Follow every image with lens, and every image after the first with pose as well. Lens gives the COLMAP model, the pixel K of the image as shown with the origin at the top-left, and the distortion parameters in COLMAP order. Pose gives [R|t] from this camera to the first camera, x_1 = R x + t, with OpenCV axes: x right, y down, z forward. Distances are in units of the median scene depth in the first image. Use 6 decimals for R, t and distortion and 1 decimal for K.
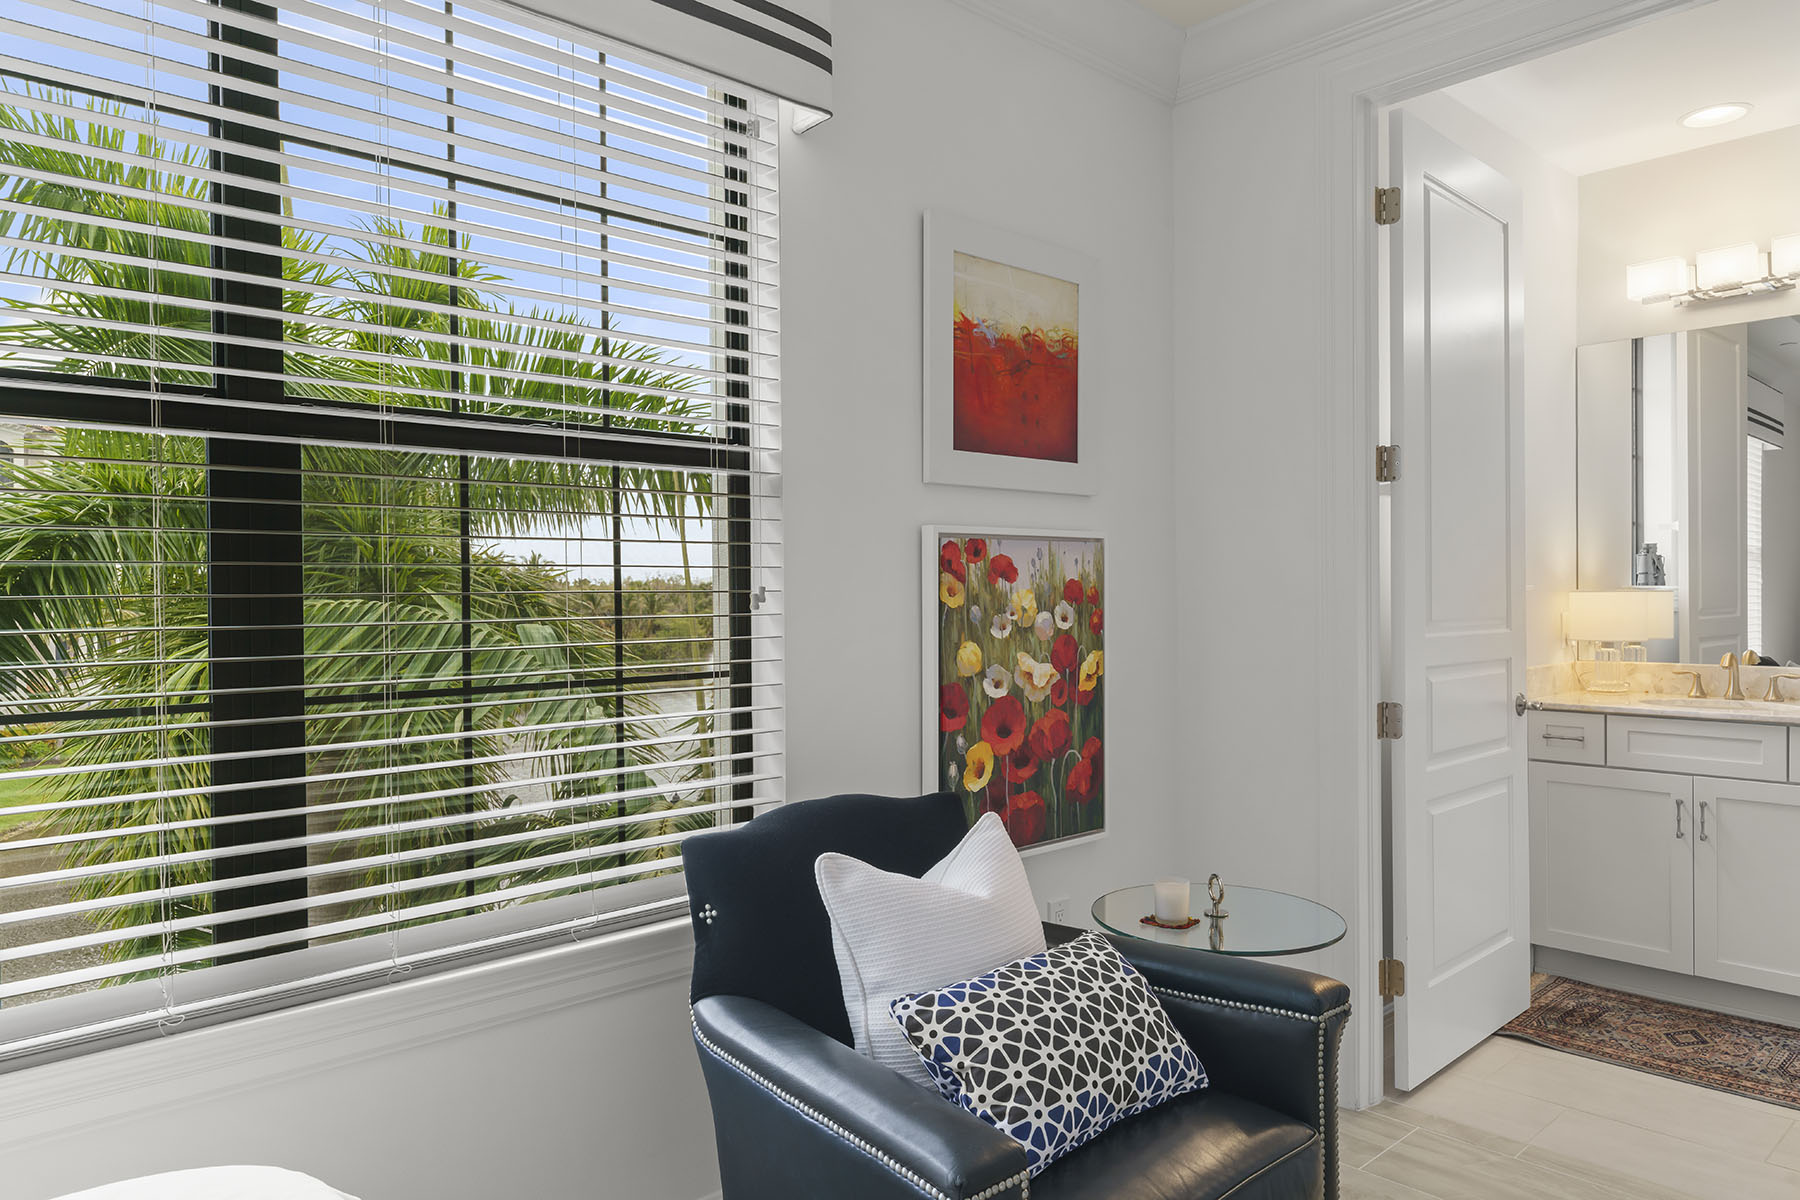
lens RADIAL K [[1217.8, 0, 900.0], [0, 1217.8, 600.0], [0, 0, 1]] dist [0.040145, 0.000008]
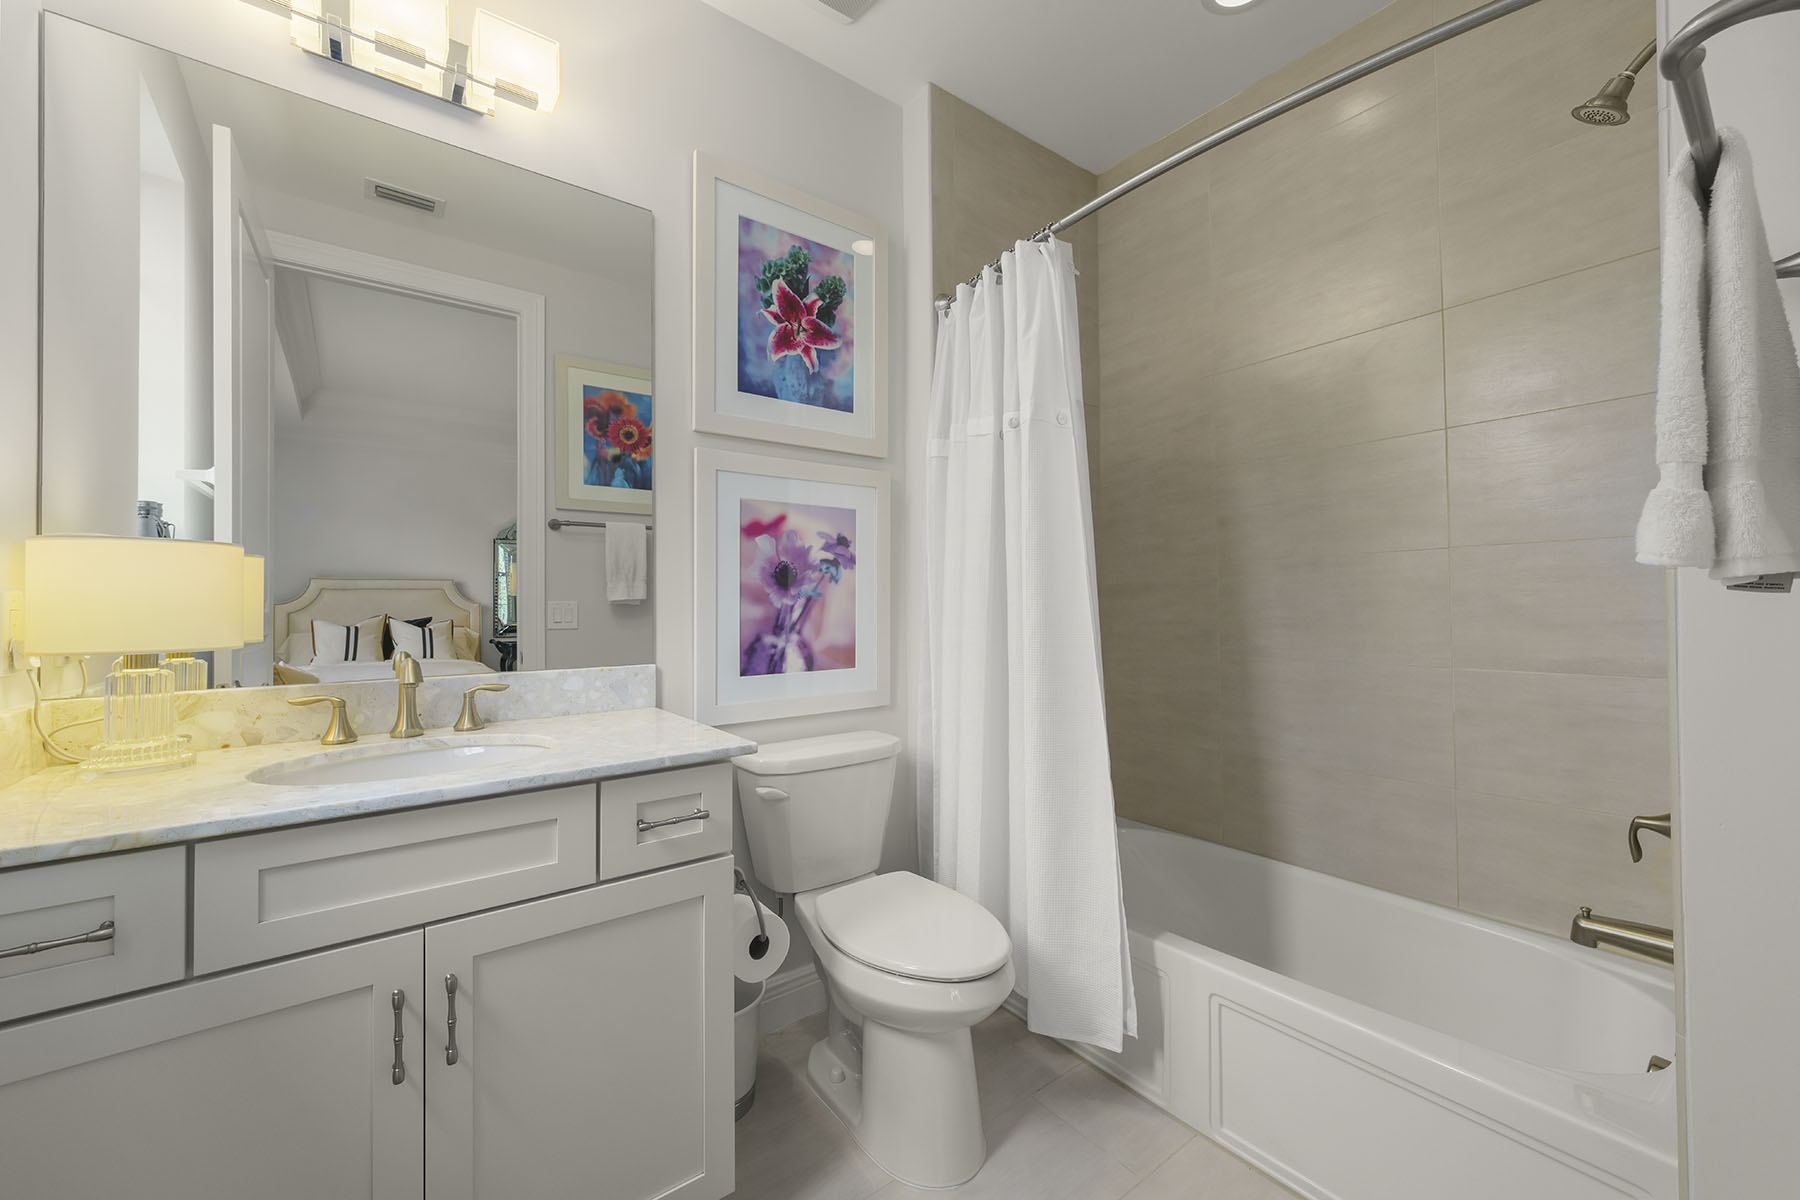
lens RADIAL K [[685.0, 0, 900.0], [0, 685.0, 600.0], [0, 0, 1]] dist [0.002543, 0.000245]
pose [[0.106503, 0.015121, 0.994197, 0.382636], [0.009323, 0.999825, -0.016205, 0.022579], [-0.994269, 0.010995, 0.106343, 0.758320]]
